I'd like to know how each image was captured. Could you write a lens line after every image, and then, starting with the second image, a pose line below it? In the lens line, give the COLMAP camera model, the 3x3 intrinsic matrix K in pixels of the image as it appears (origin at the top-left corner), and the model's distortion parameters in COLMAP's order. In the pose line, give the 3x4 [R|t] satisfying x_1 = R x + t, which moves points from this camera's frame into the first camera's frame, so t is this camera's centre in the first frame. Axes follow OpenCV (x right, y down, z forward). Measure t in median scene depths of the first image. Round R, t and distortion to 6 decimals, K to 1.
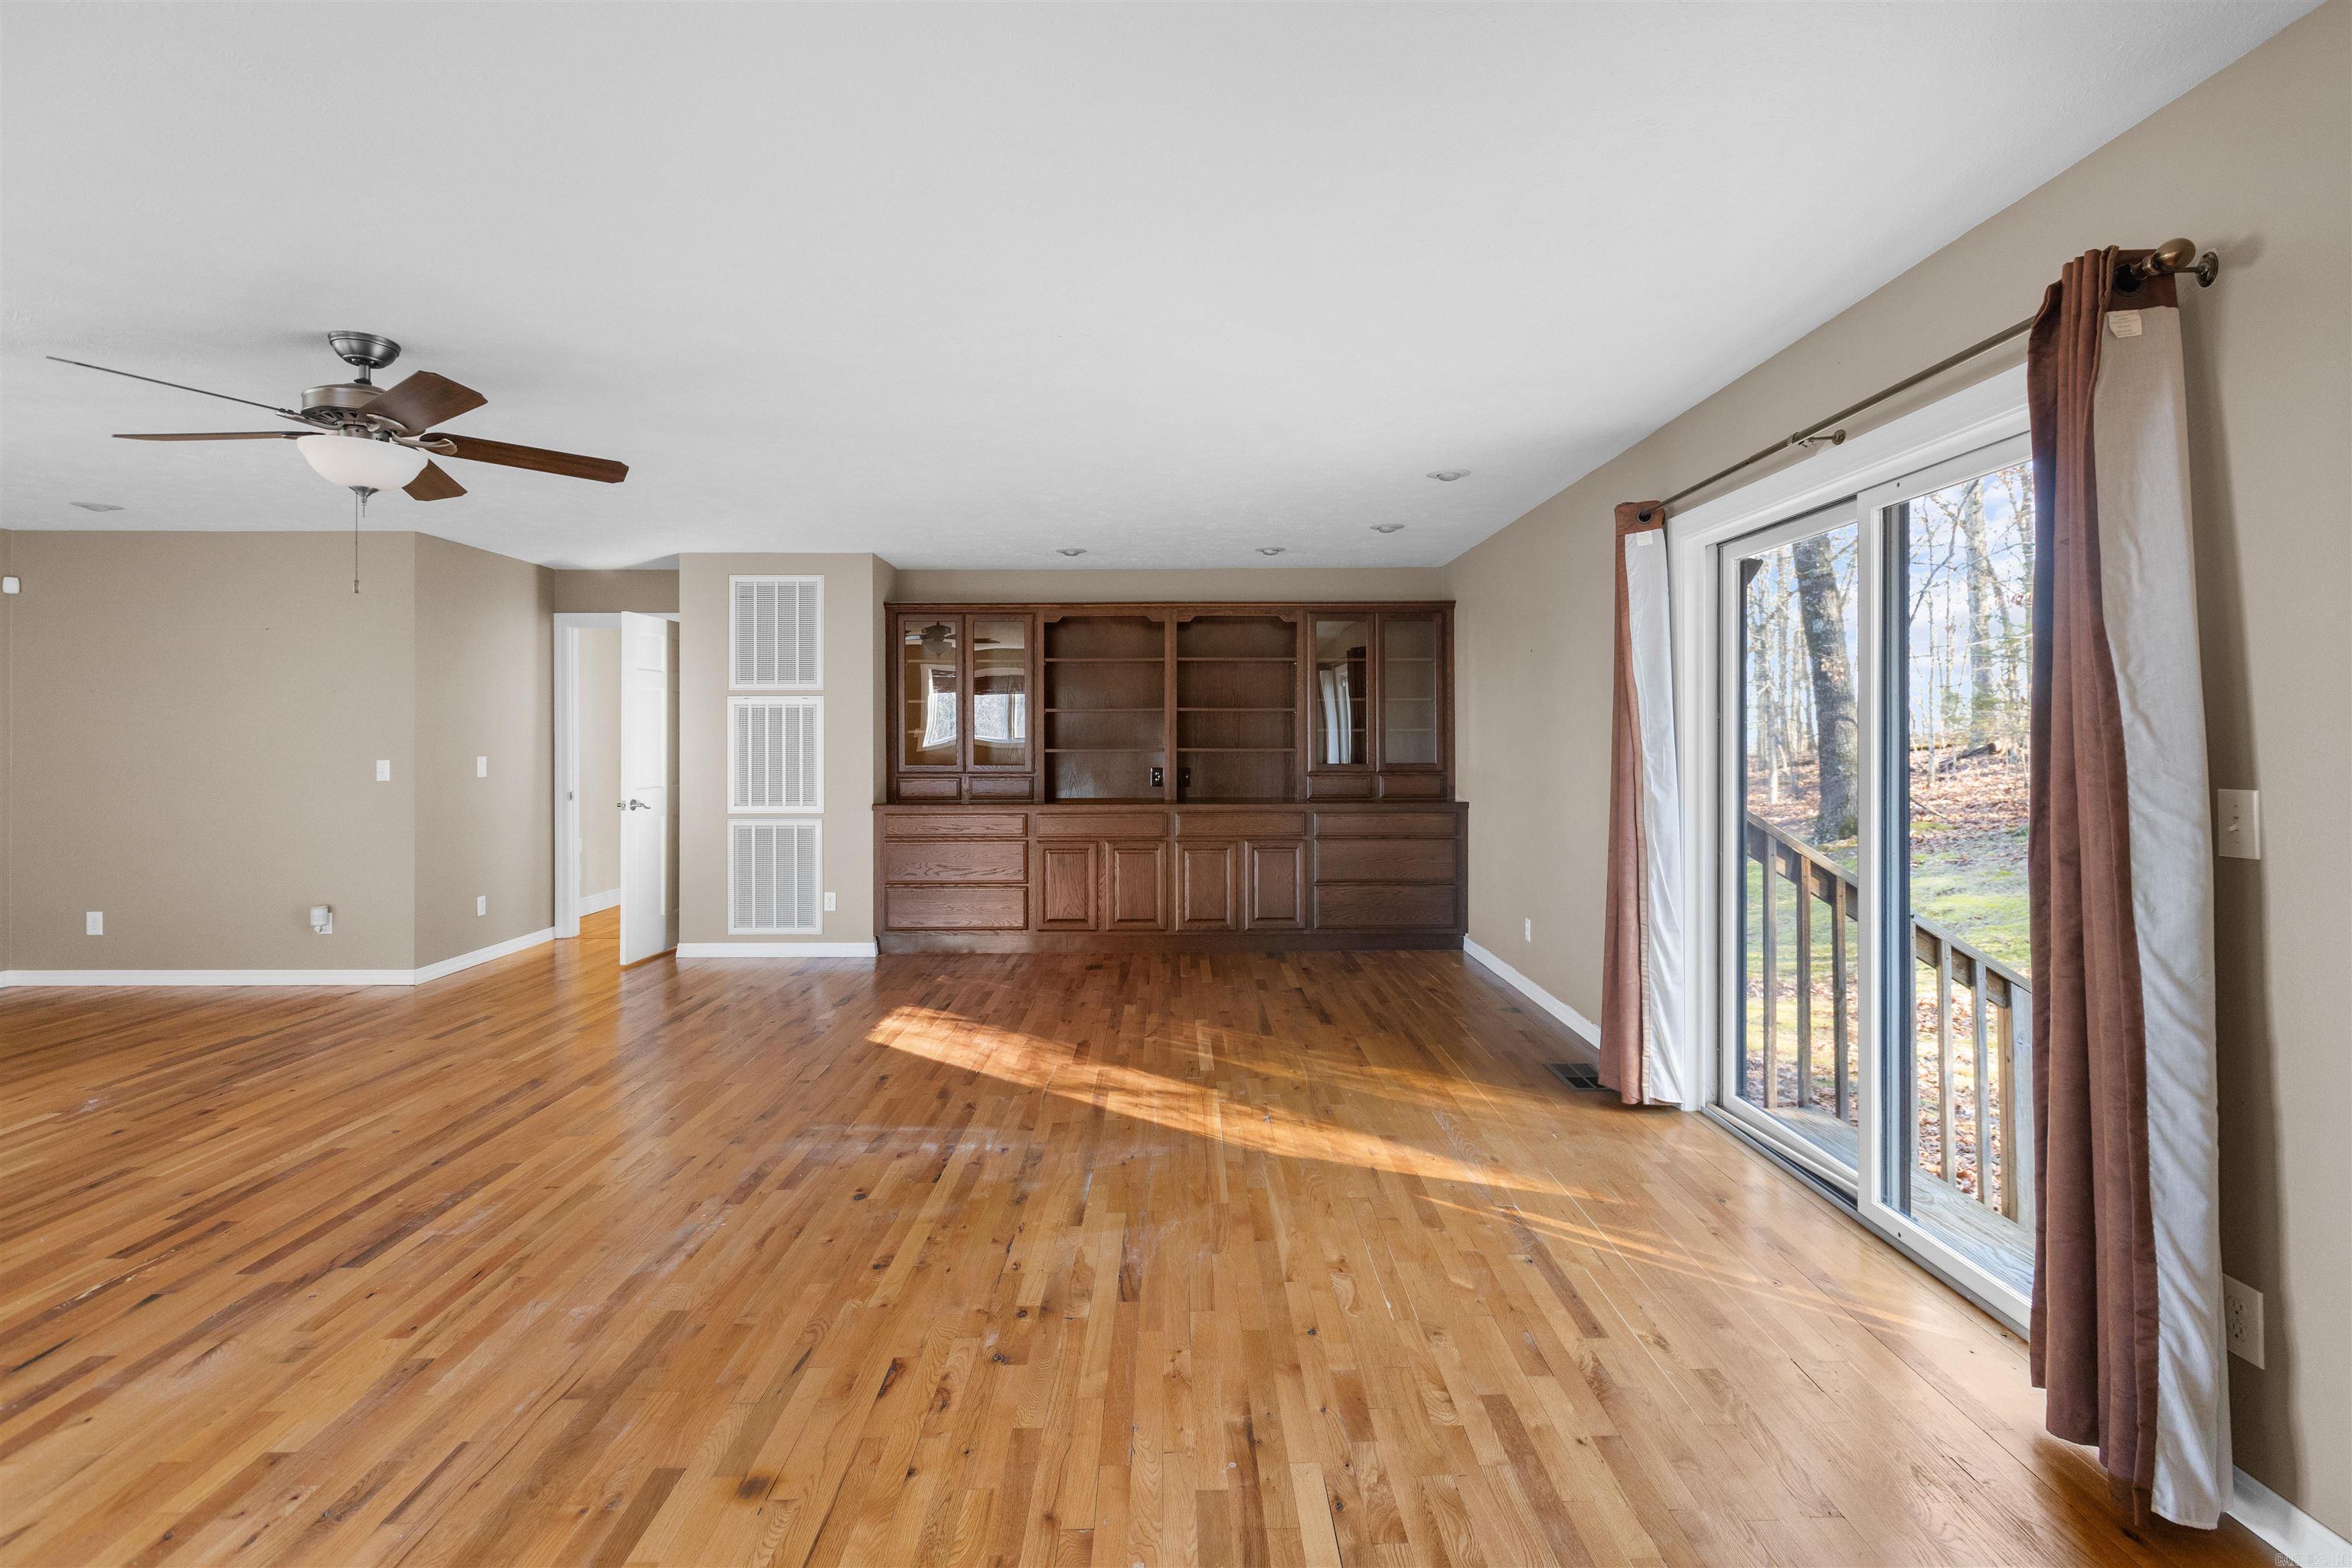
lens RADIAL K [[1112.8, 0, 1193.0], [0, 1112.8, 733.9], [0, 0, 1]] dist [0.001214, -0.000205]
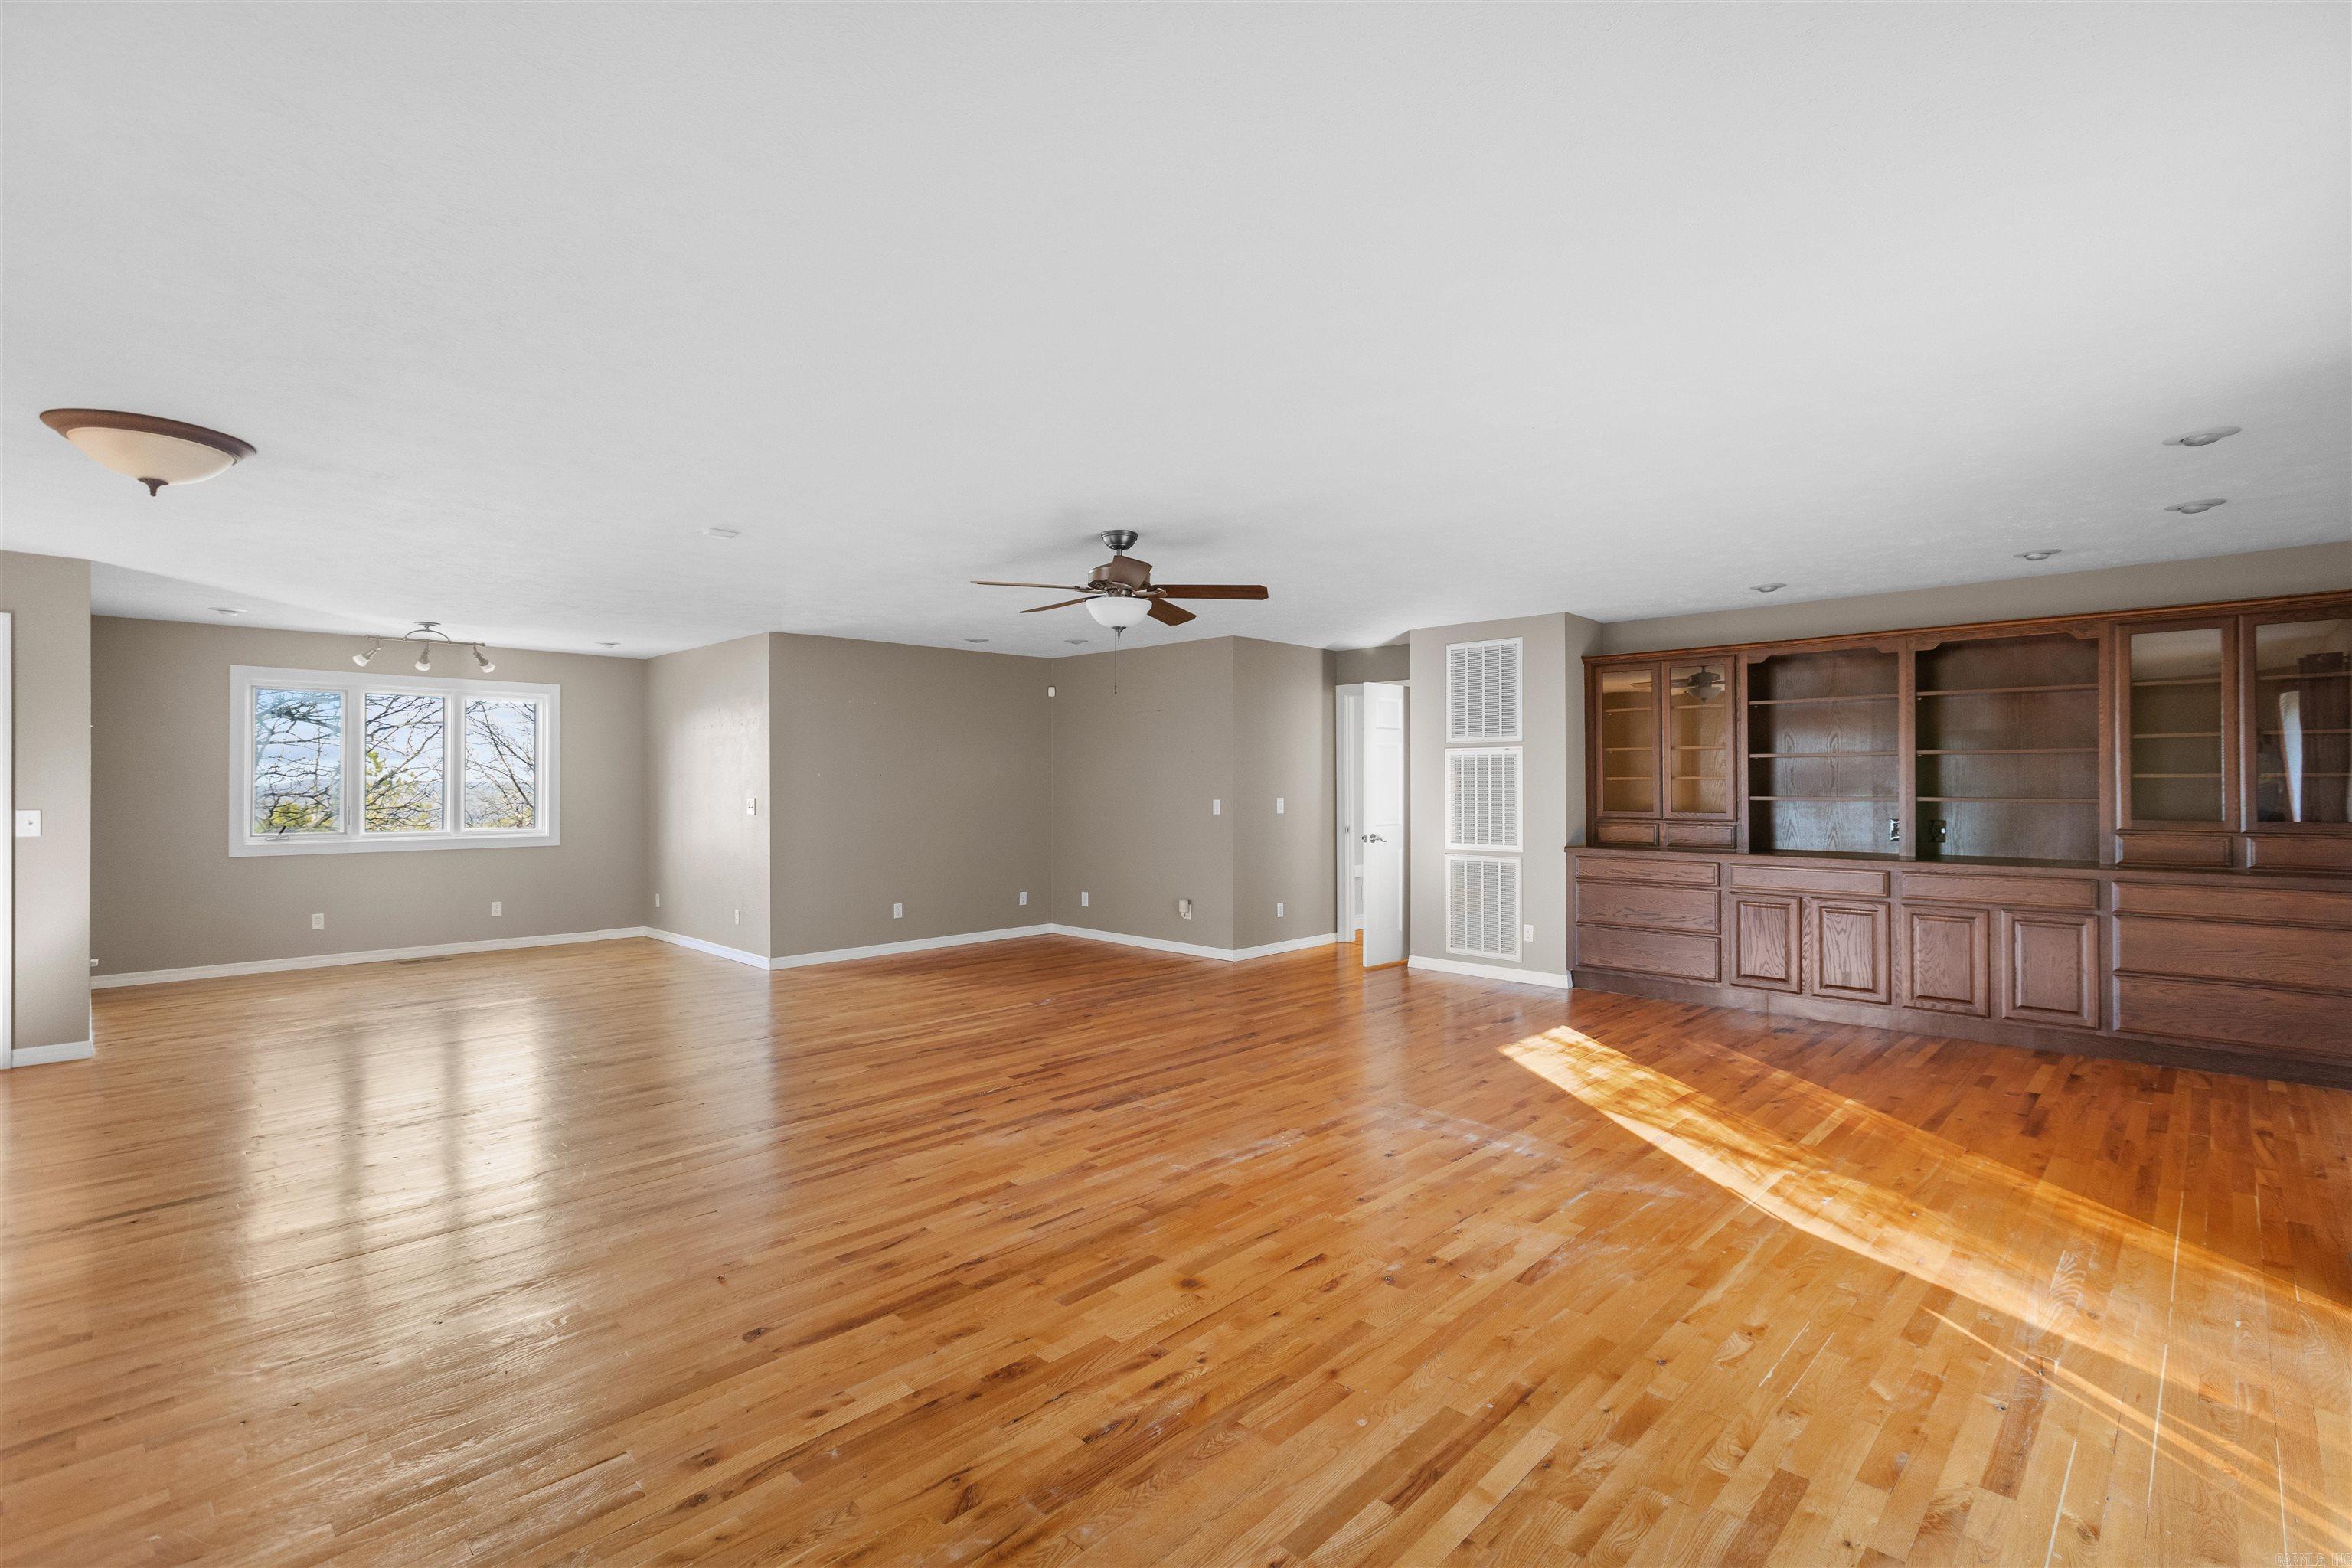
lens RADIAL K [[1099.3, 0, 1145.3], [0, 1099.3, 778.8], [0, 0, 1]] dist [-0.000887, -0.000298]
pose [[0.684820, -0.001690, -0.728711, 0.280901], [0.002327, 0.999997, -0.000132, -0.003738], [0.728709, -0.001605, 0.684822, -0.027449]]
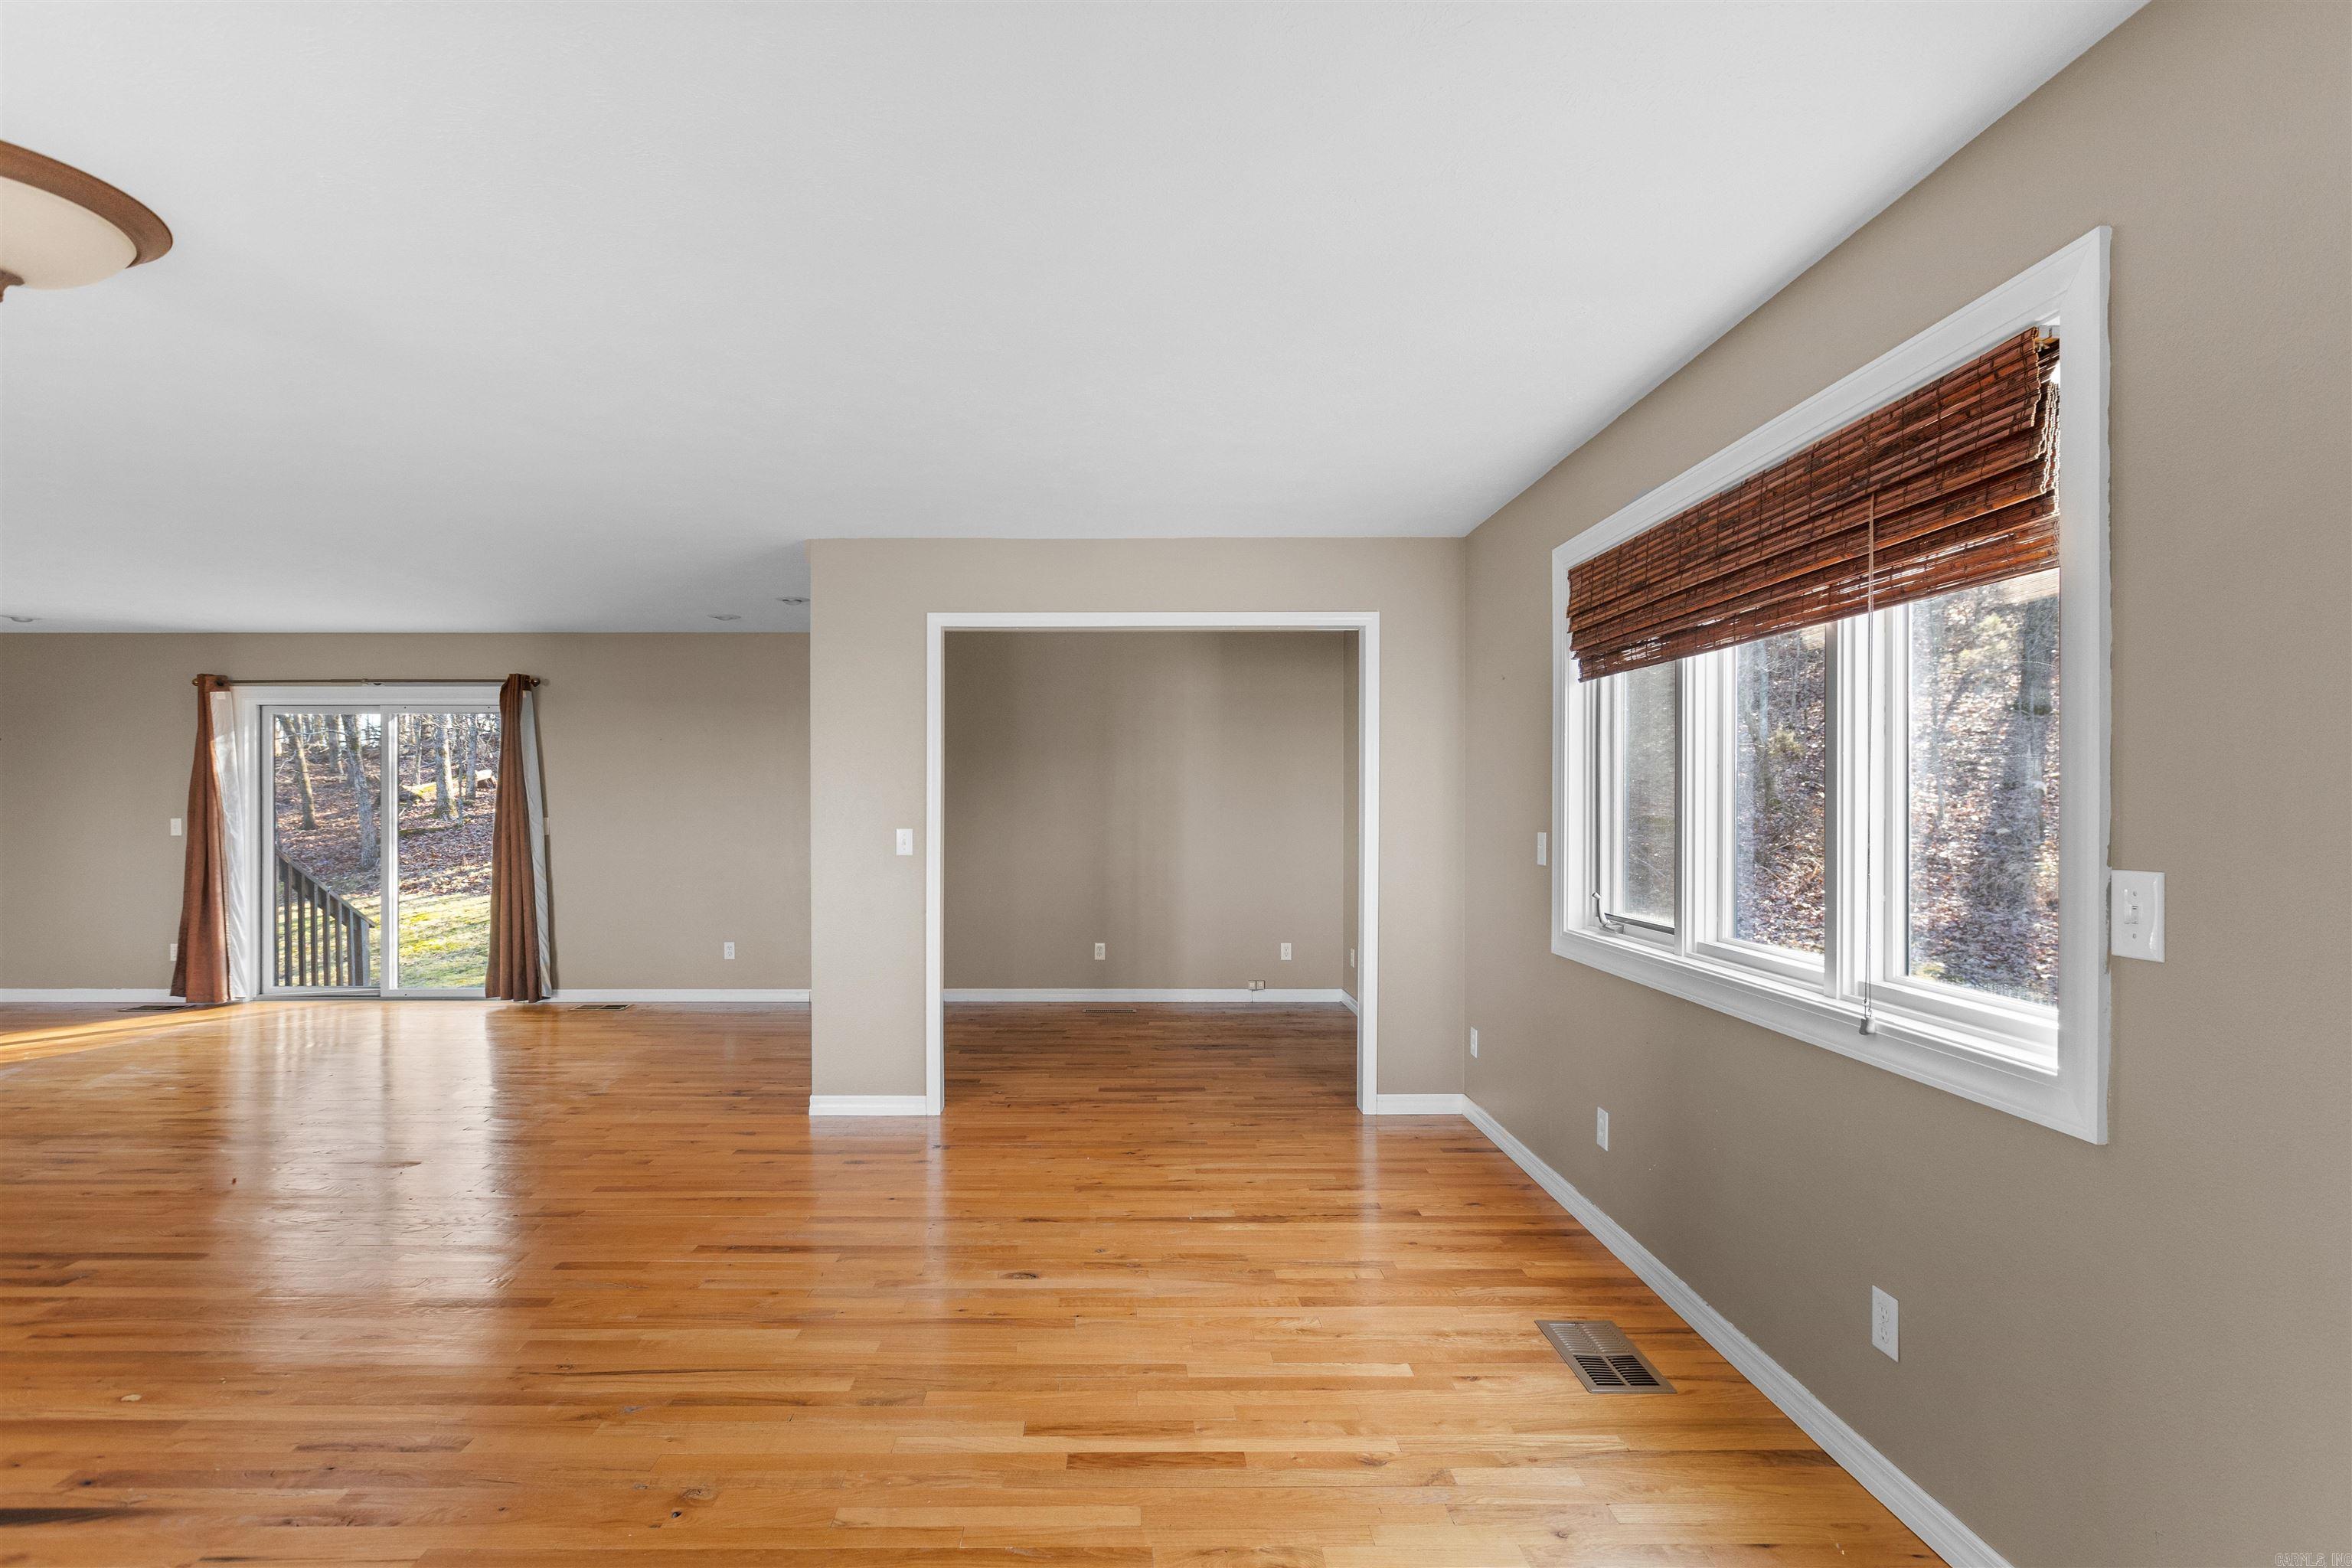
lens RADIAL K [[1102.7, 0, 1123.0], [0, 1102.7, 807.8], [0, 0, 1]] dist [0.000169, 0.000585]
pose [[0.054660, -0.001573, 0.998504, -1.033594], [-0.003626, 0.999992, 0.001774, 0.000320], [-0.998498, -0.003718, 0.054654, -0.453303]]
